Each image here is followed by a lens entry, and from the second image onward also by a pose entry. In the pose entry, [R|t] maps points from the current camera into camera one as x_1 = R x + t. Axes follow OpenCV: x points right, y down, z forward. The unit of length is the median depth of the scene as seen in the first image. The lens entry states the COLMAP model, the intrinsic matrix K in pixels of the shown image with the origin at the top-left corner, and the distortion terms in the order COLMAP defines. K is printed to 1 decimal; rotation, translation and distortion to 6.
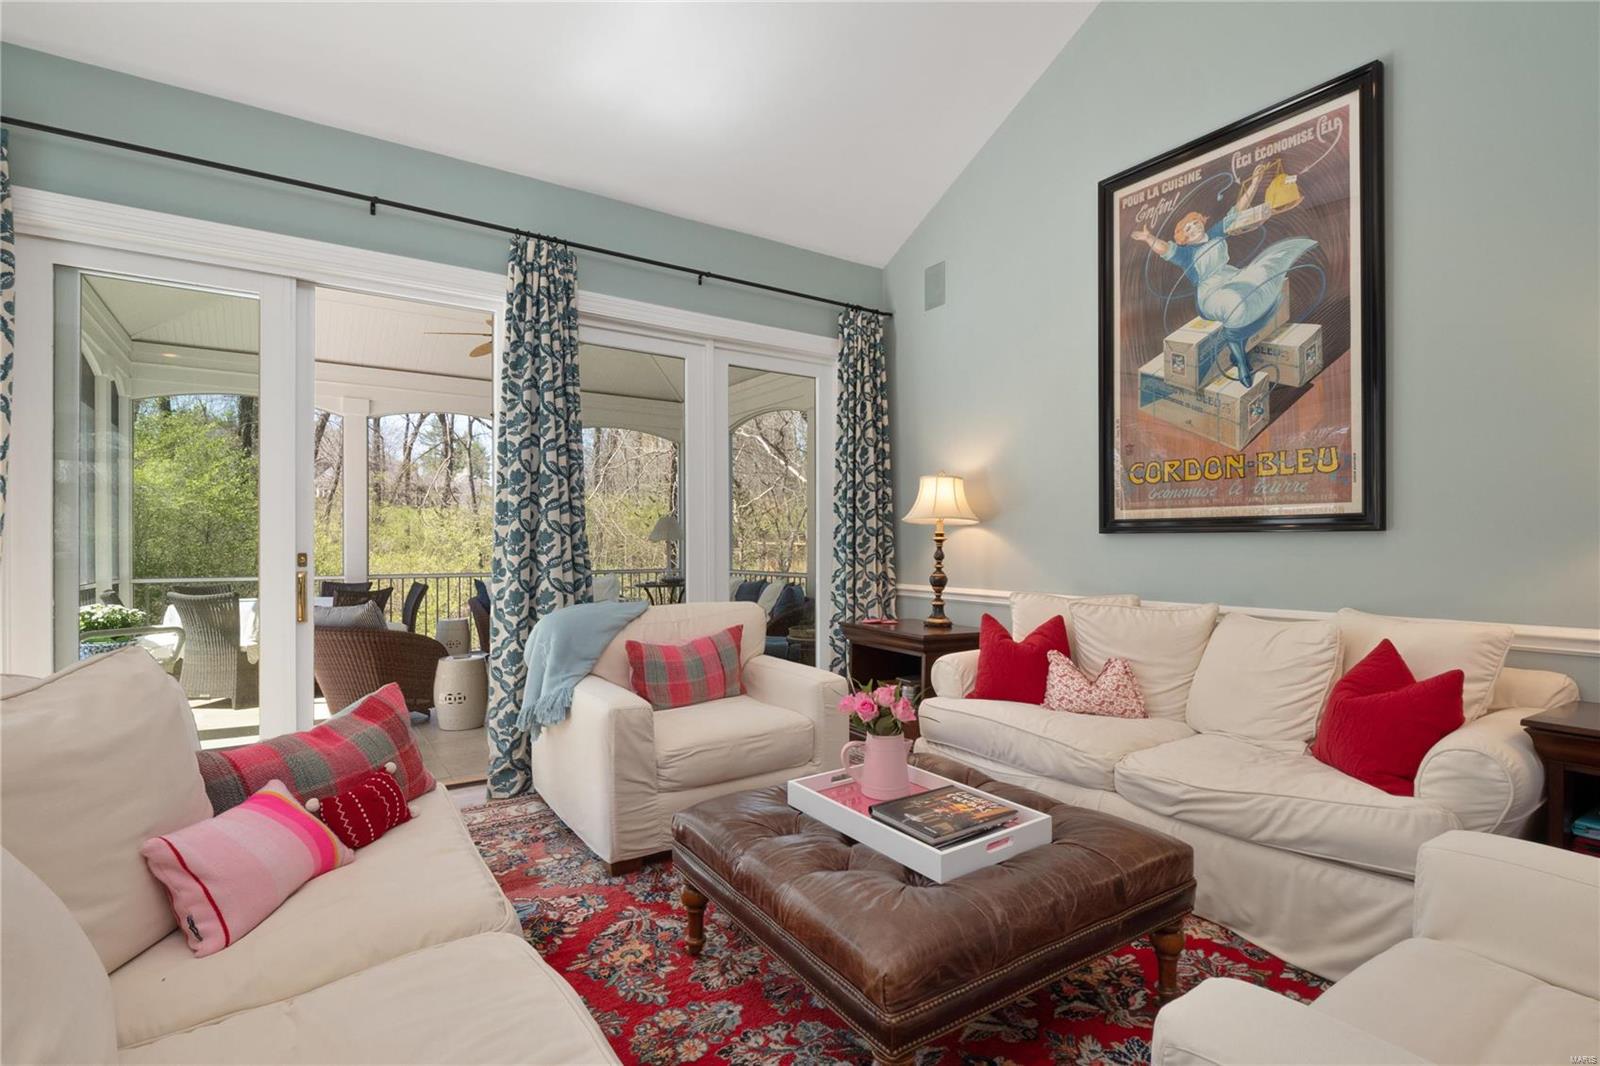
lens RADIAL K [[762.9, 0, 807.8], [0, 762.9, 538.0], [0, 0, 1]] dist [-0.015193, -0.001567]
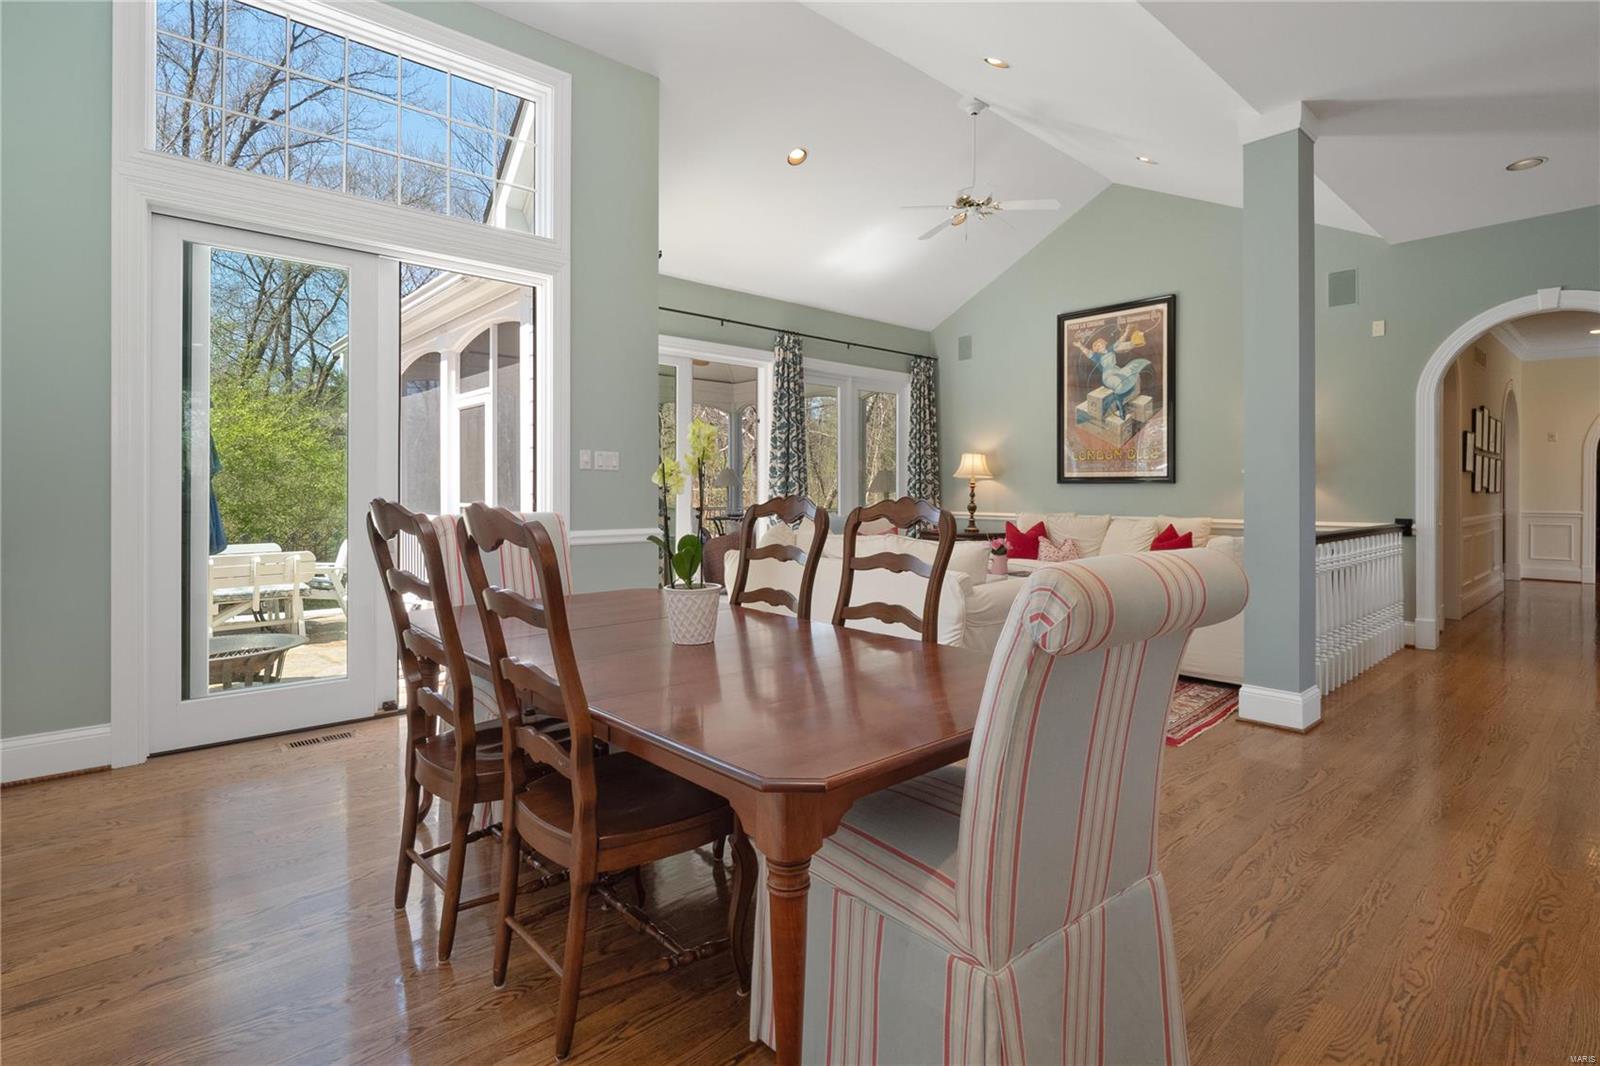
lens RADIAL K [[762.9, 0, 817.9], [0, 762.9, 486.5], [0, 0, 1]] dist [-0.015193, -0.001567]
pose [[0.991284, 0.002661, 0.131716, -0.550615], [-0.003143, 0.999989, 0.003456, -0.003526], [-0.131706, -0.003840, 0.991281, -1.001886]]
